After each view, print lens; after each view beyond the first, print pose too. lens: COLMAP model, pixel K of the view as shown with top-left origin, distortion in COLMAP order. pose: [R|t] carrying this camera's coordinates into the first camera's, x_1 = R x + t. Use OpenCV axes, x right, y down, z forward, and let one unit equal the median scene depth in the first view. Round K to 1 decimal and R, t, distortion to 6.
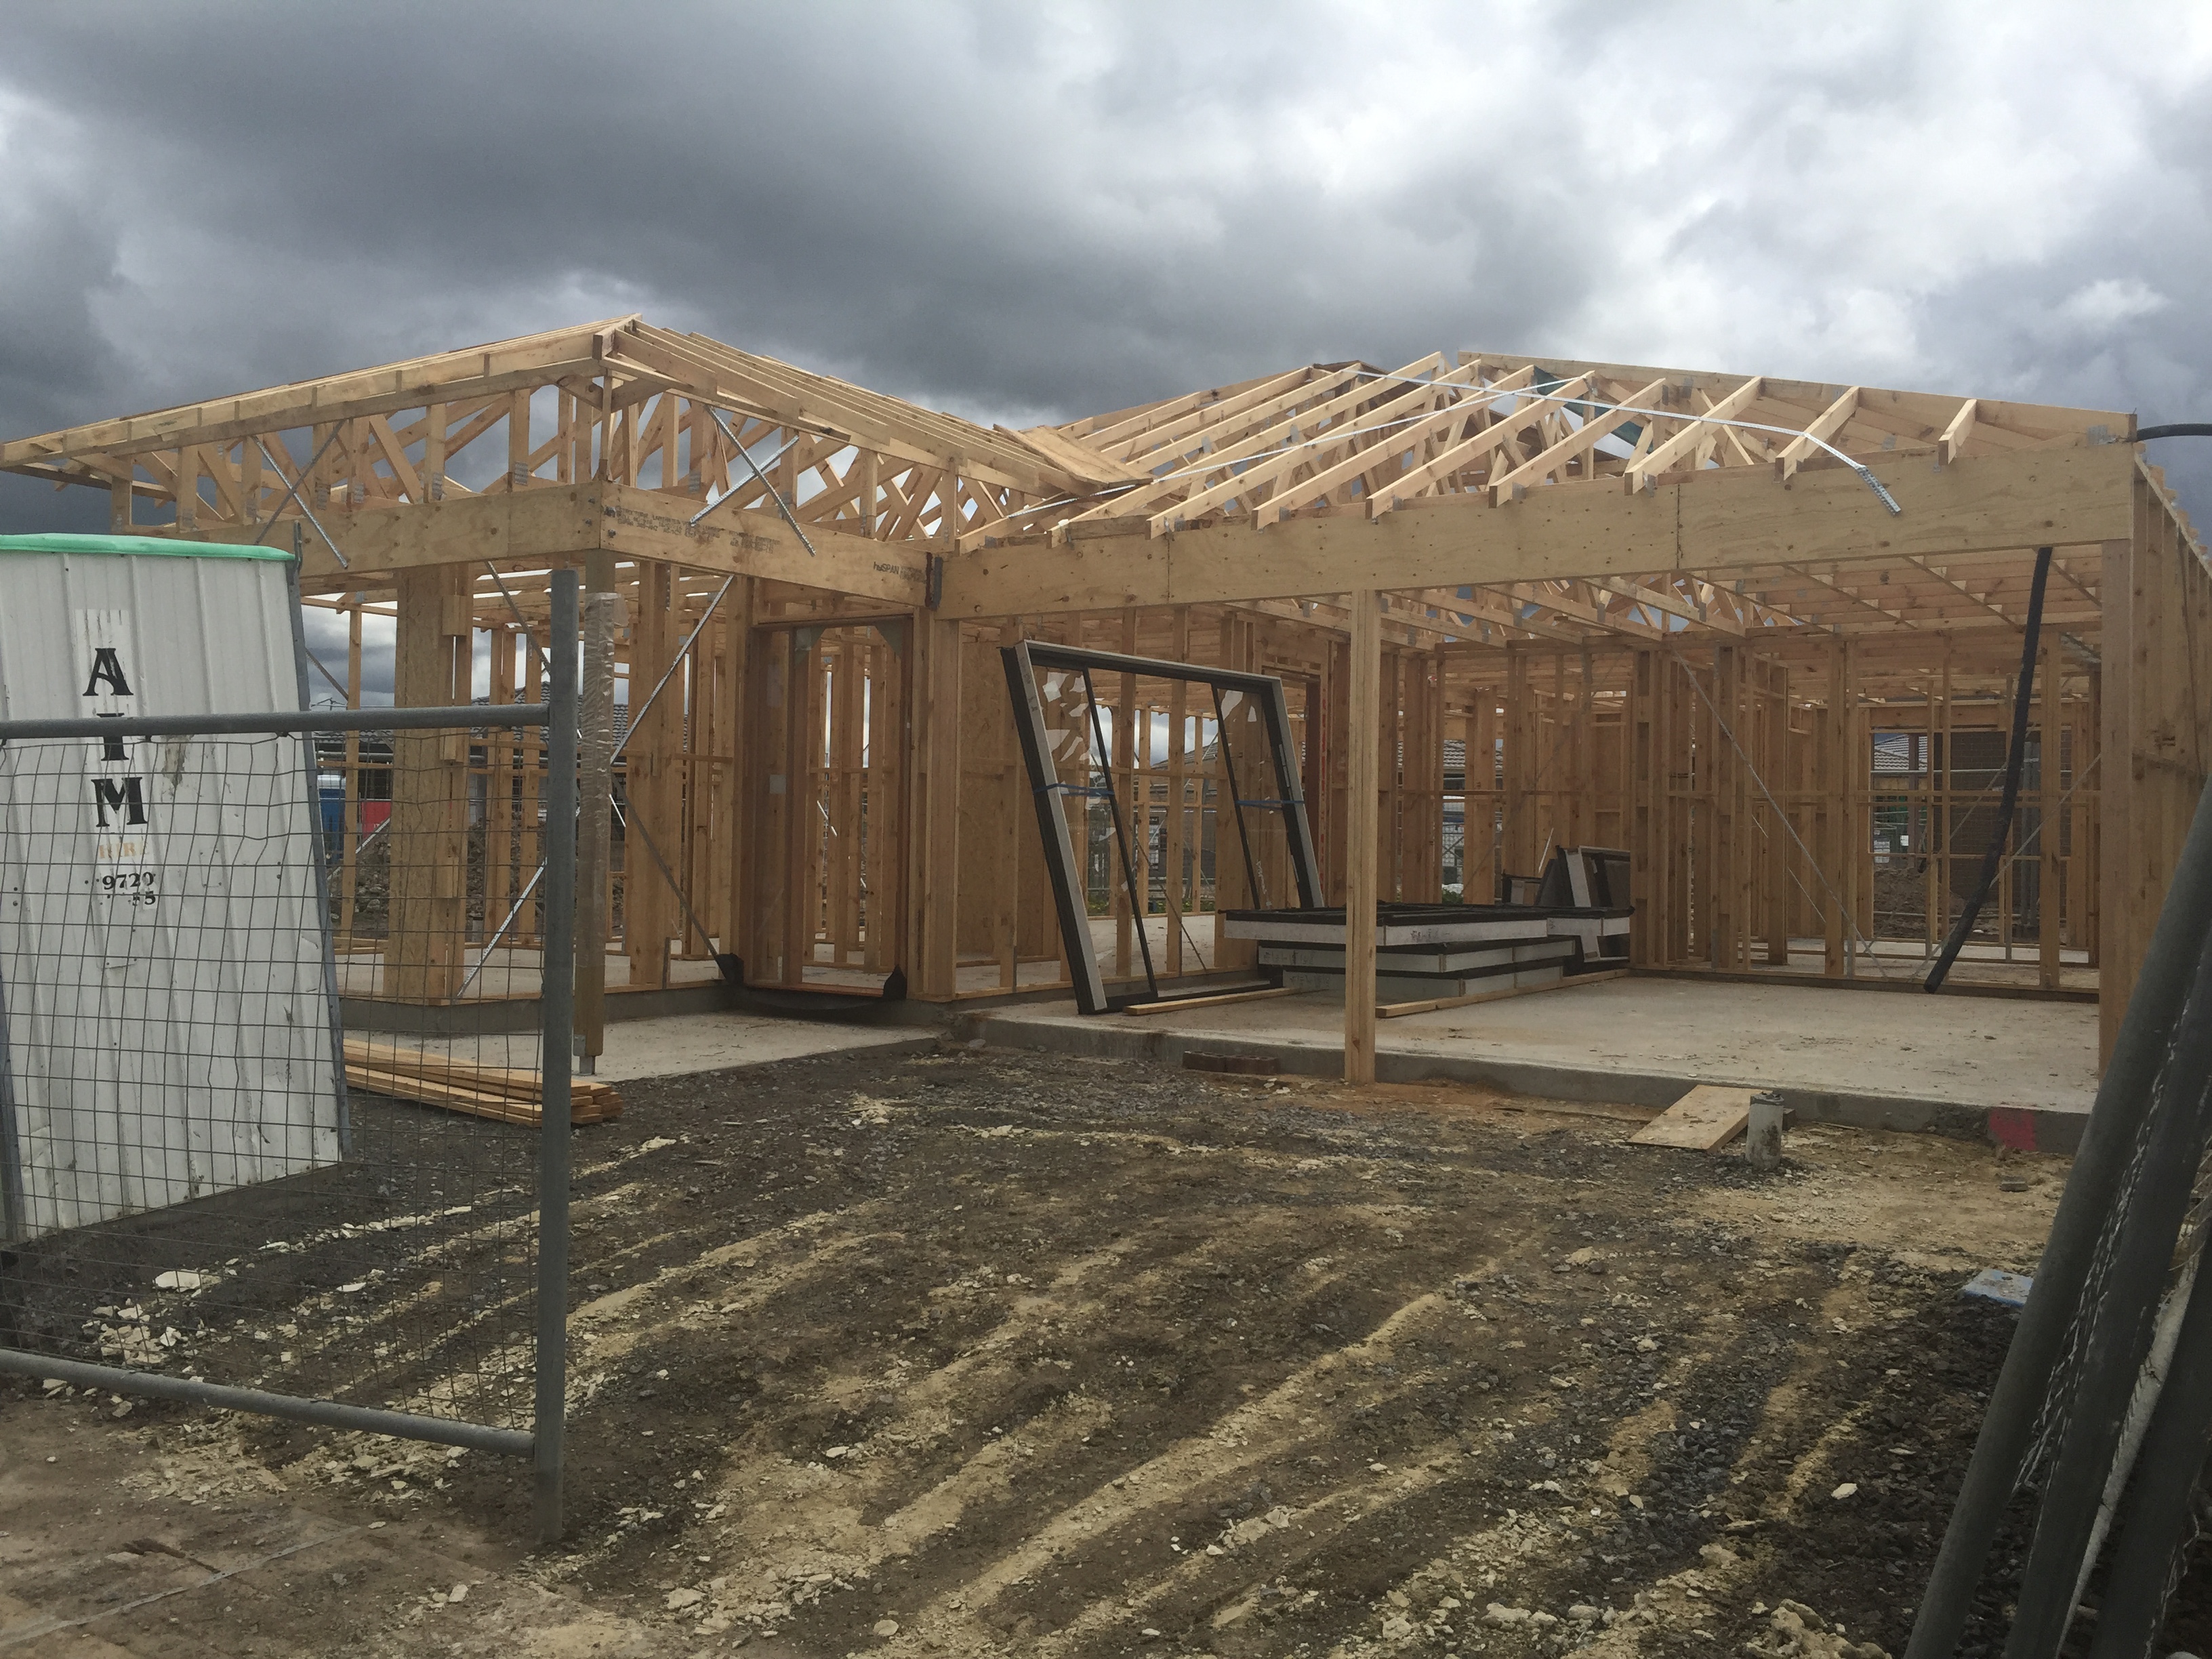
lens RADIAL K [[1890.3, 0, 1096.1], [0, 1890.3, 792.6], [0, 0, 1]] dist [0.079630, -0.099368]
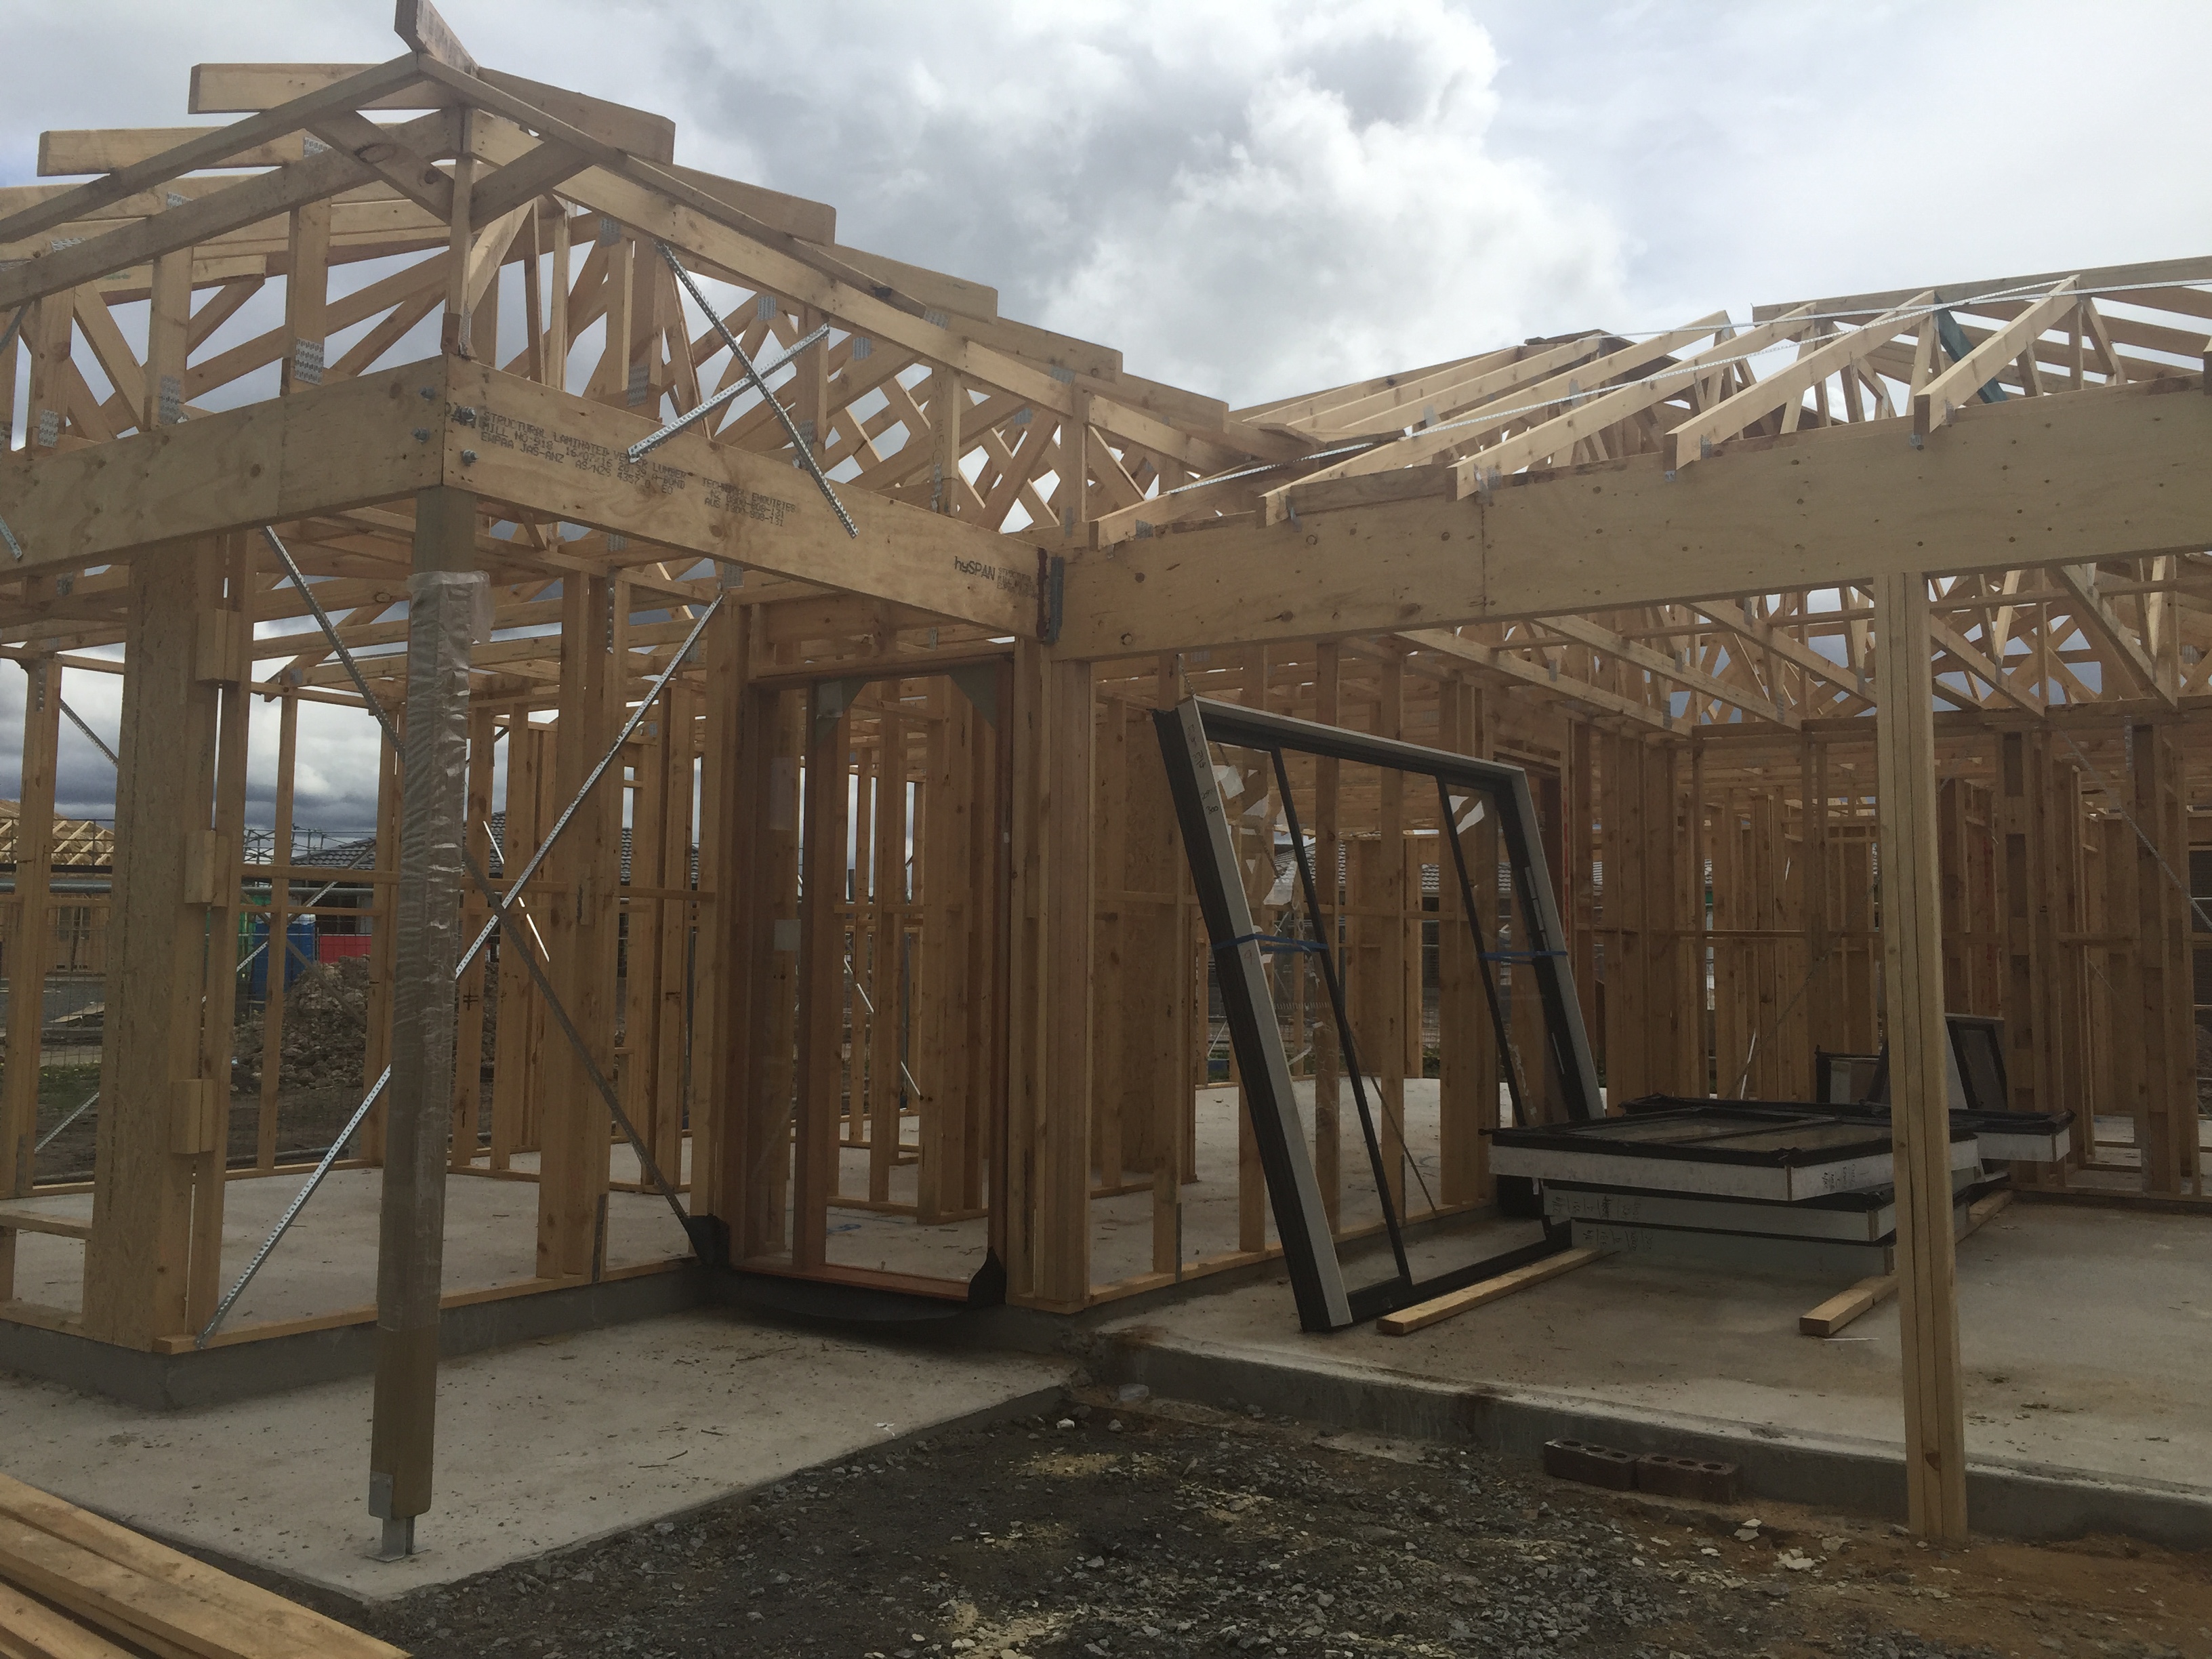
lens RADIAL K [[1872.2, 0, 1081.6], [0, 1872.2, 819.6], [0, 0, 1]] dist [0.052140, -0.001677]
pose [[0.999963, -0.005130, -0.006854, -0.072209], [0.004768, 0.998650, -0.051725, -0.010673], [0.007110, 0.051690, 0.998638, 0.413660]]
